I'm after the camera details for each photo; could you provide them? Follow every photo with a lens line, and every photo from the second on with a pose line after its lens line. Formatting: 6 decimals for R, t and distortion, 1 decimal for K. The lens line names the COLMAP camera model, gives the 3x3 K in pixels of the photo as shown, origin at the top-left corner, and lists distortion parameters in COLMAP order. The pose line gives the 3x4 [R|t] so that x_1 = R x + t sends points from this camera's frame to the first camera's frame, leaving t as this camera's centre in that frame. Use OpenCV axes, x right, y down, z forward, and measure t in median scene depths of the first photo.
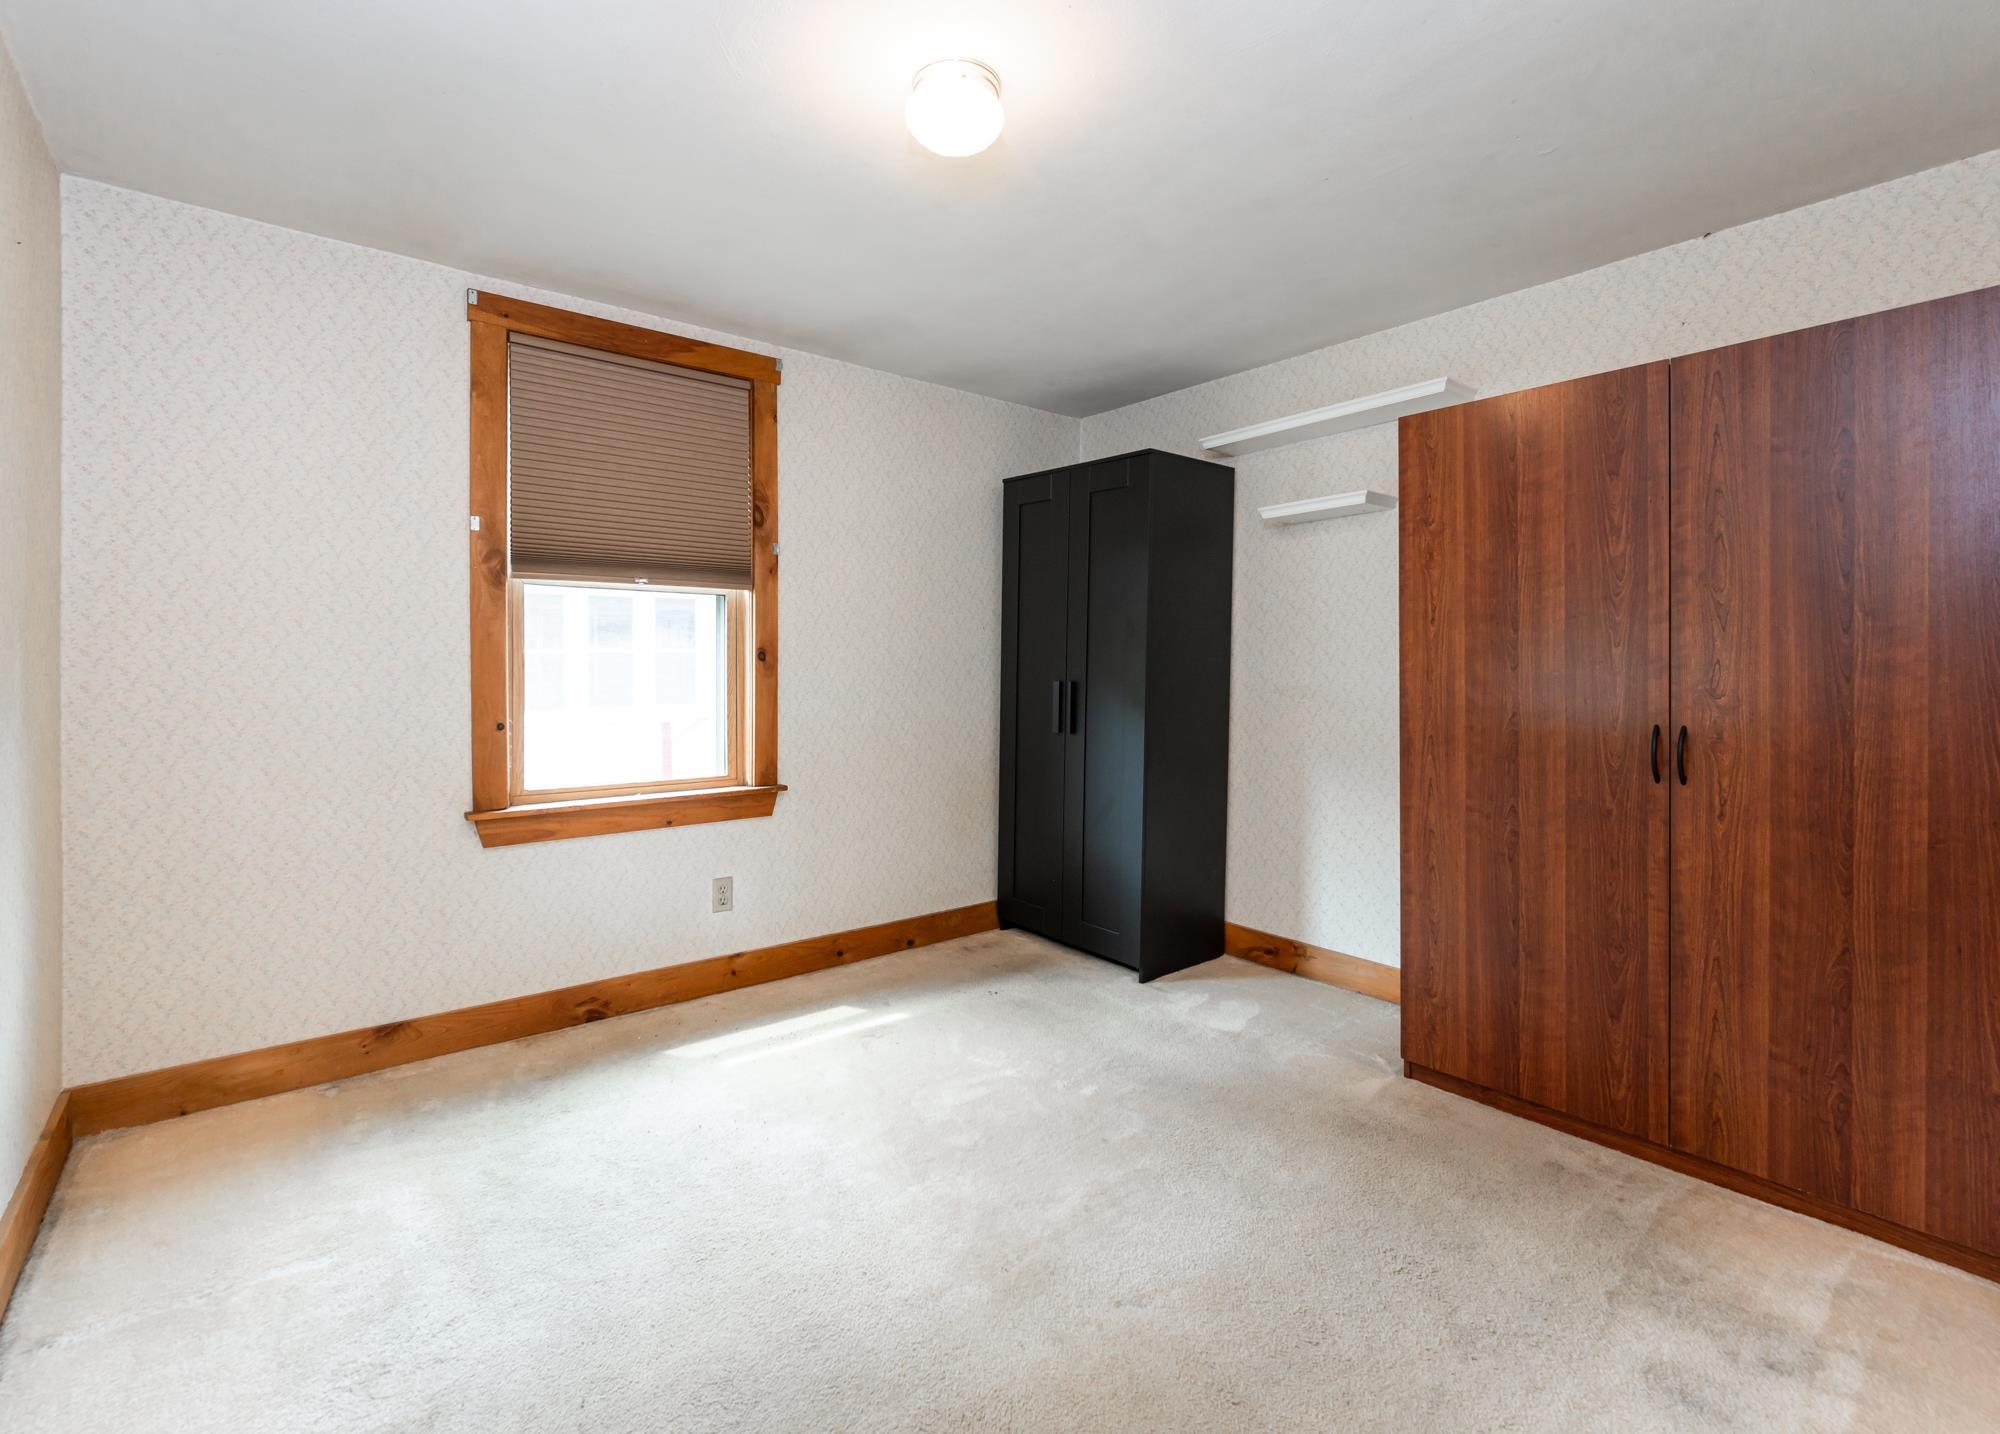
lens RADIAL K [[907.9, 0, 995.4], [0, 907.9, 673.2], [0, 0, 1]] dist [0.001409, 0.000306]
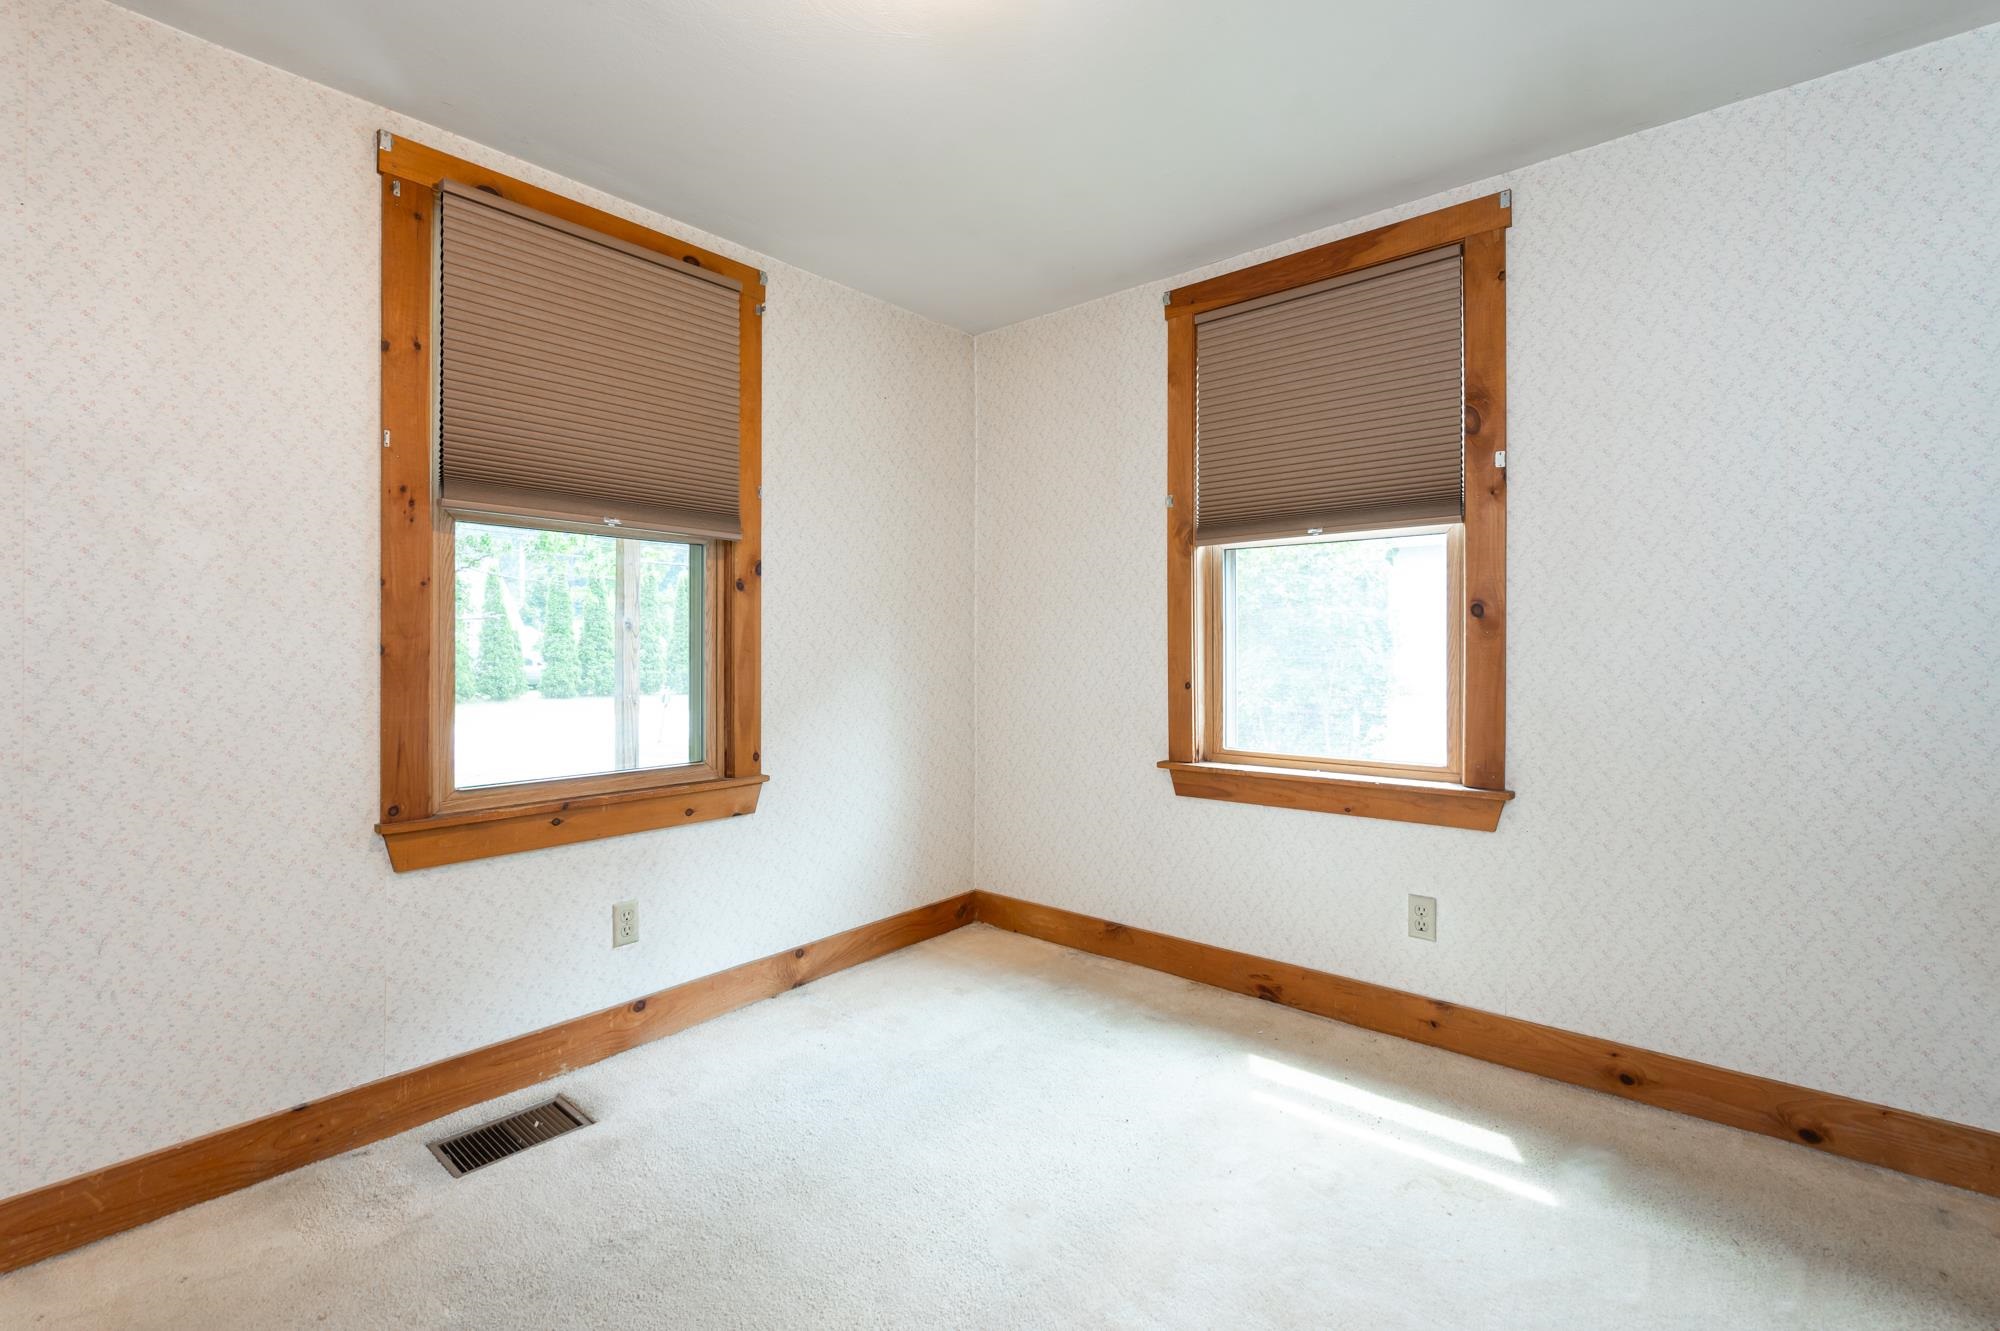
lens RADIAL K [[889.3, 0, 996.0], [0, 889.3, 642.4], [0, 0, 1]] dist [-0.002414, -0.000151]
pose [[0.177449, -0.002111, -0.984128, 0.426724], [0.002955, 0.999994, -0.001613, 0.008121], [0.984126, -0.002622, 0.177454, 0.555147]]
